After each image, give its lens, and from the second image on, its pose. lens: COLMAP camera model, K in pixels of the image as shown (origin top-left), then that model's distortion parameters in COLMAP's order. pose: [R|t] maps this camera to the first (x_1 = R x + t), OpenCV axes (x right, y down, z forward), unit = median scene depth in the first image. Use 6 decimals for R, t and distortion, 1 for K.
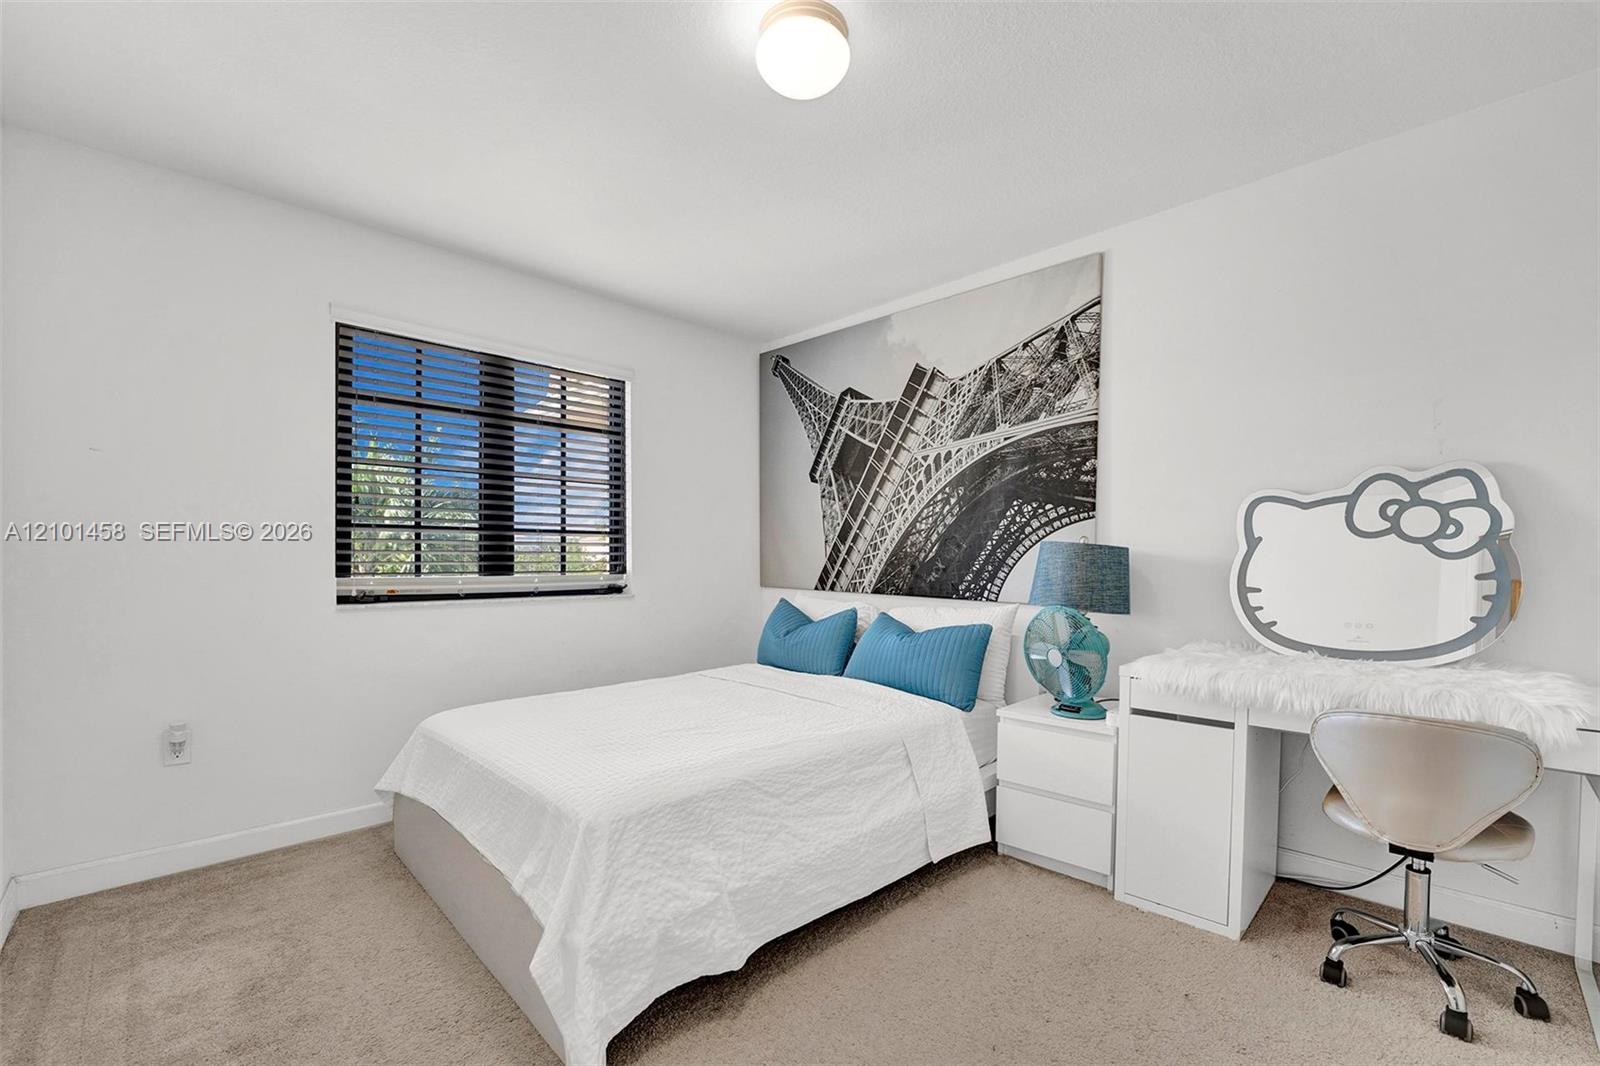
lens RADIAL K [[668.3, 0, 802.7], [0, 668.3, 560.6], [0, 0, 1]] dist [-0.014315, -0.000016]
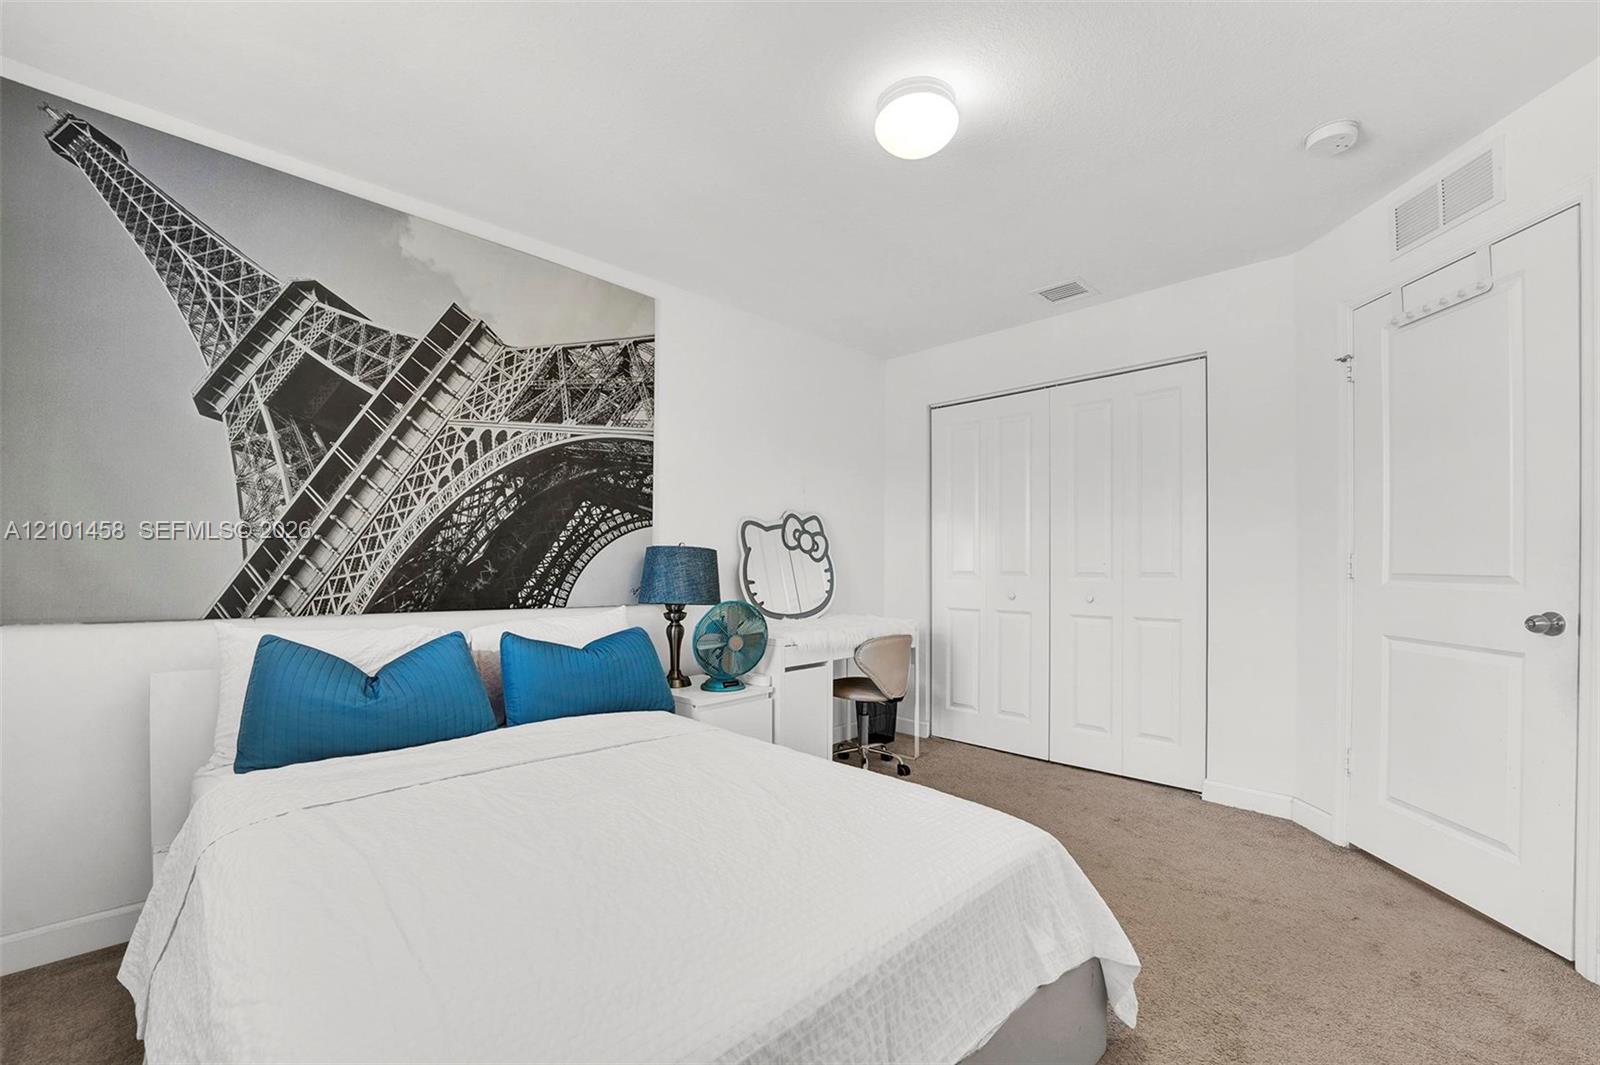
lens RADIAL K [[674.4, 0, 796.9], [0, 674.4, 553.7], [0, 0, 1]] dist [-0.021576, 0.000005]
pose [[-0.001859, 0.008161, 0.999965, -0.607778], [-0.002489, 0.999964, -0.008166, -0.006149], [-0.999995, -0.002504, -0.001838, 0.632306]]
